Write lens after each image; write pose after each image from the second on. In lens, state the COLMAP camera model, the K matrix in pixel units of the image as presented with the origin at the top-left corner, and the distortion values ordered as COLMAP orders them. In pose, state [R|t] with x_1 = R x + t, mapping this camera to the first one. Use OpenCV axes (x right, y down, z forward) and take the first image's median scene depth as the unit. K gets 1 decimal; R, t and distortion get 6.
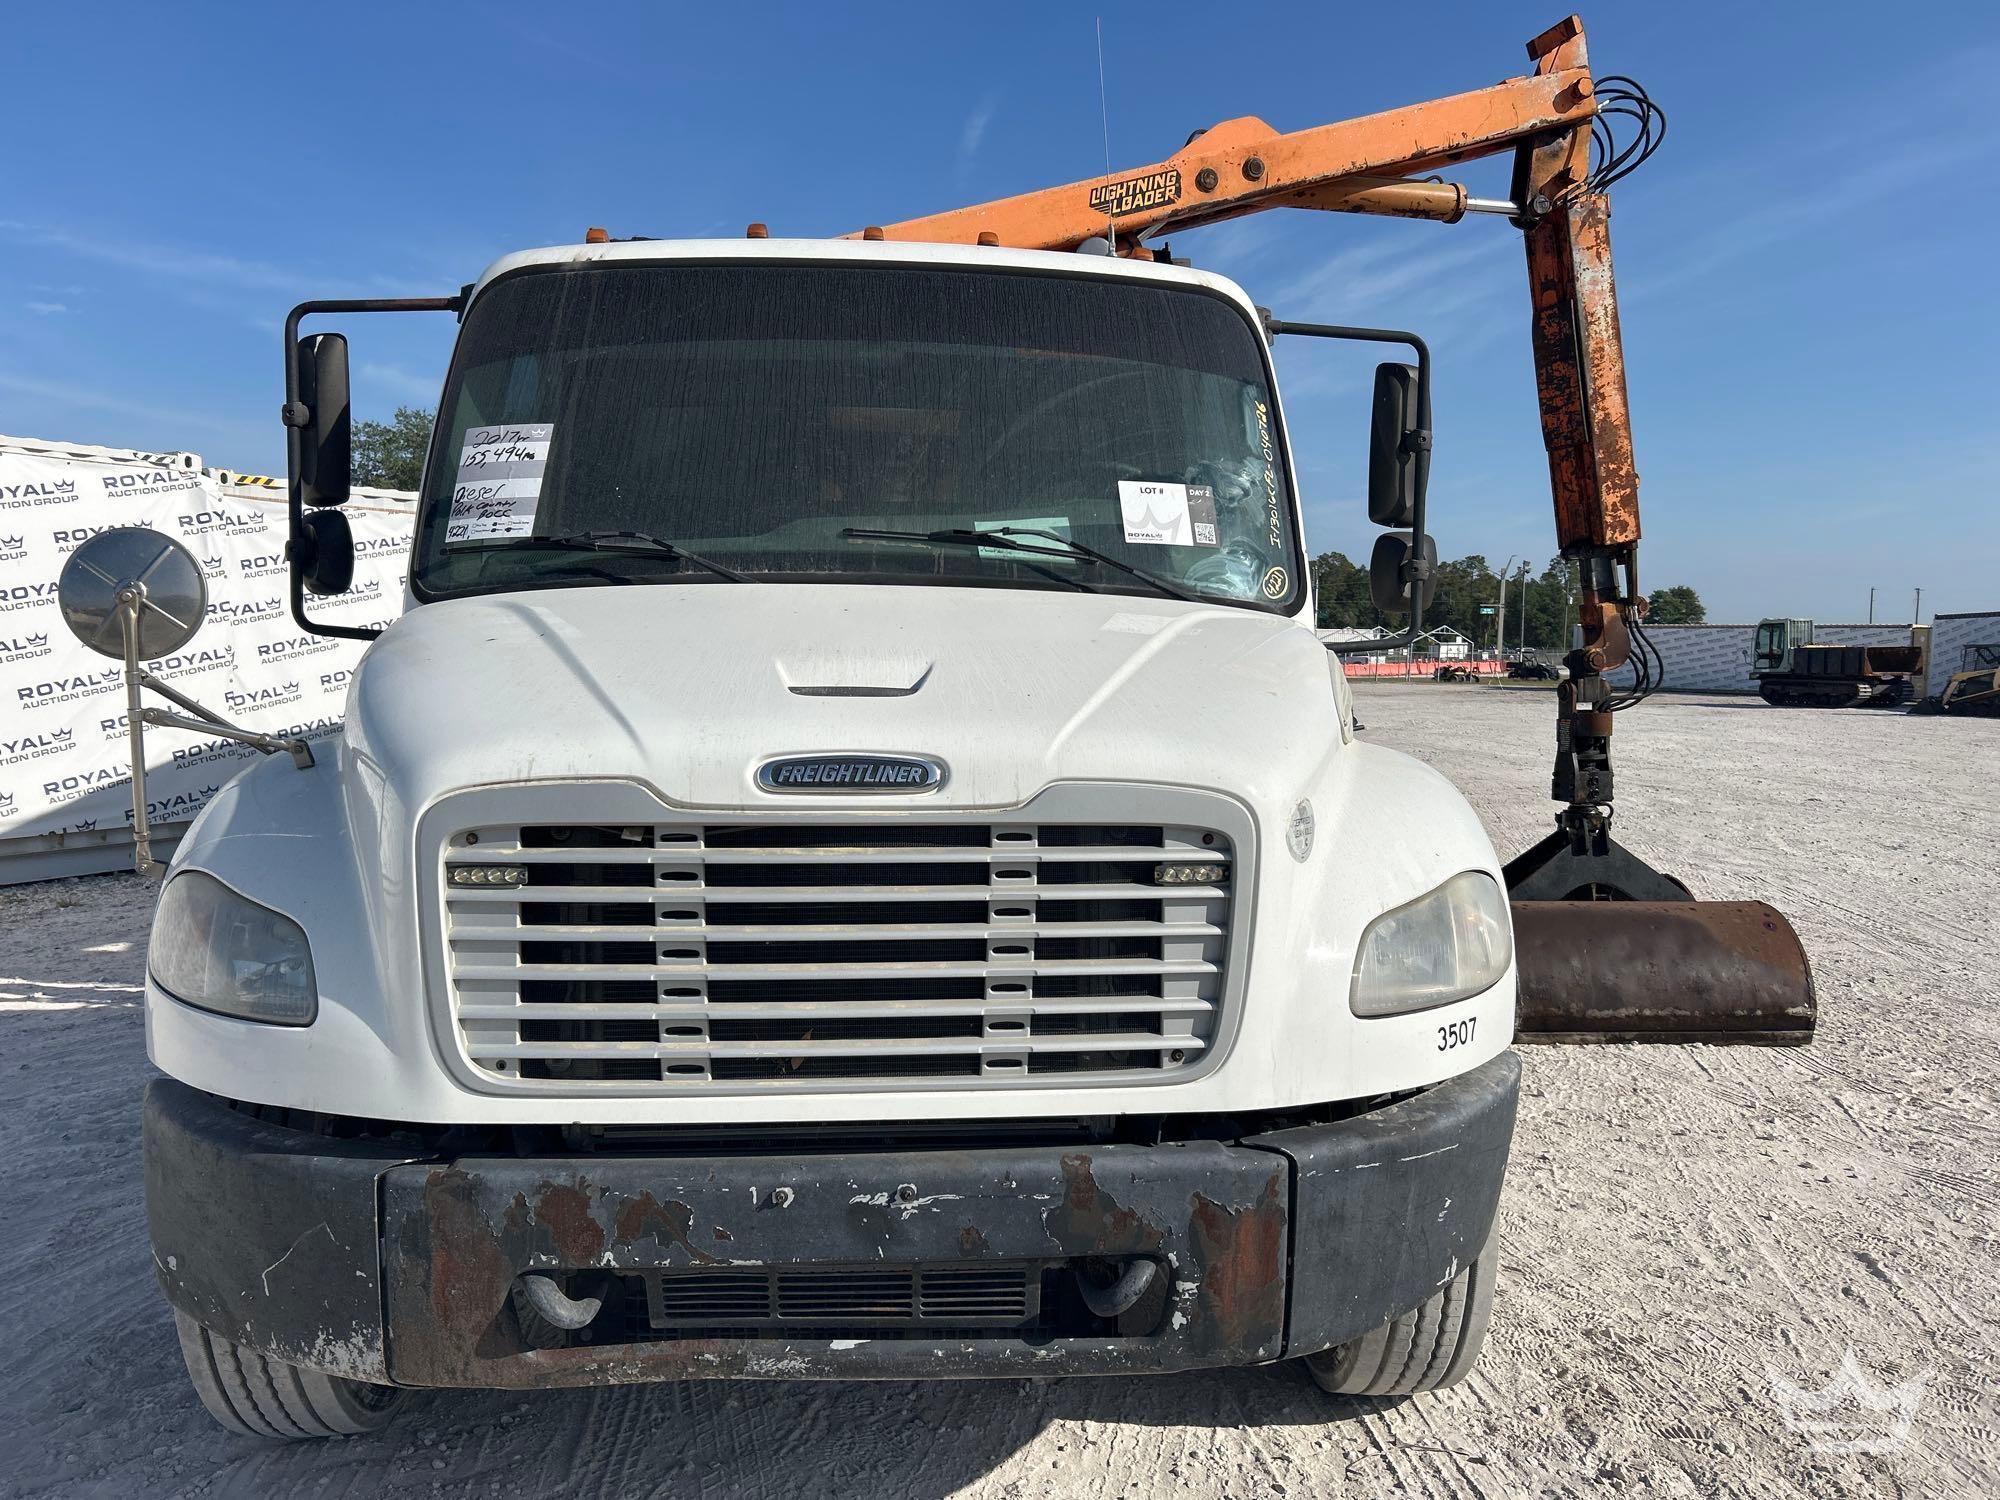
lens RADIAL K [[1497.1, 0, 994.9], [0, 1497.1, 758.9], [0, 0, 1]] dist [0.047506, -0.025460]
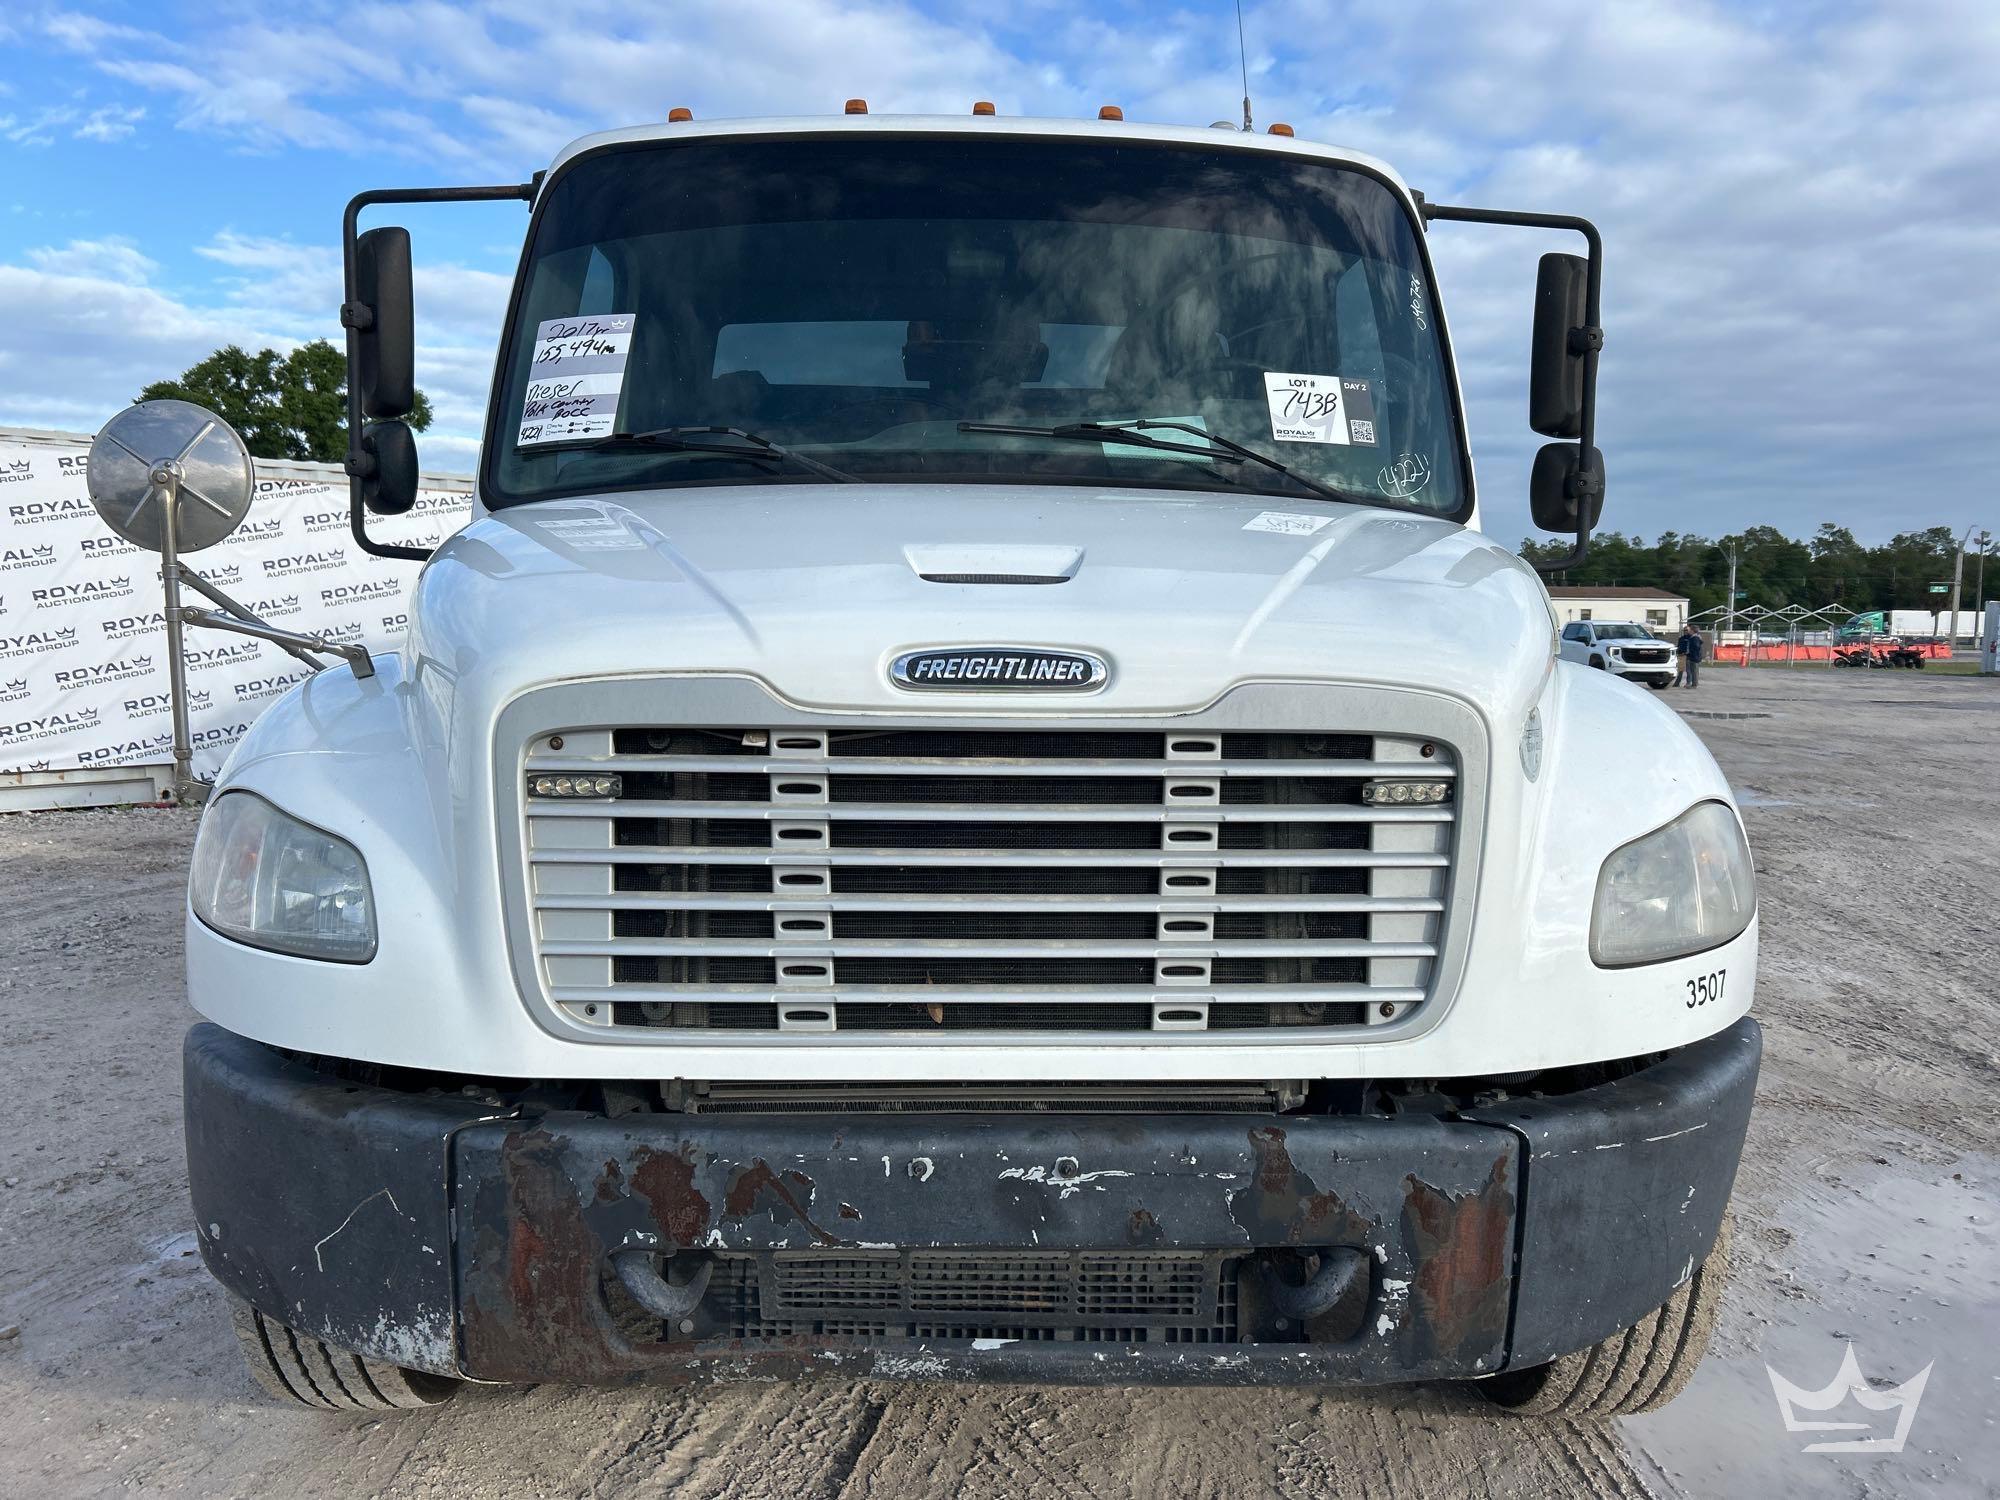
lens RADIAL K [[1497.1, 0, 988.8], [0, 1497.1, 751.2], [0, 0, 1]] dist [0.047506, -0.025460]
pose [[0.999292, 0.006096, -0.037136, -0.067450], [-0.005766, 0.999943, 0.008985, 0.045637], [0.037188, -0.008764, 0.999270, 0.150488]]
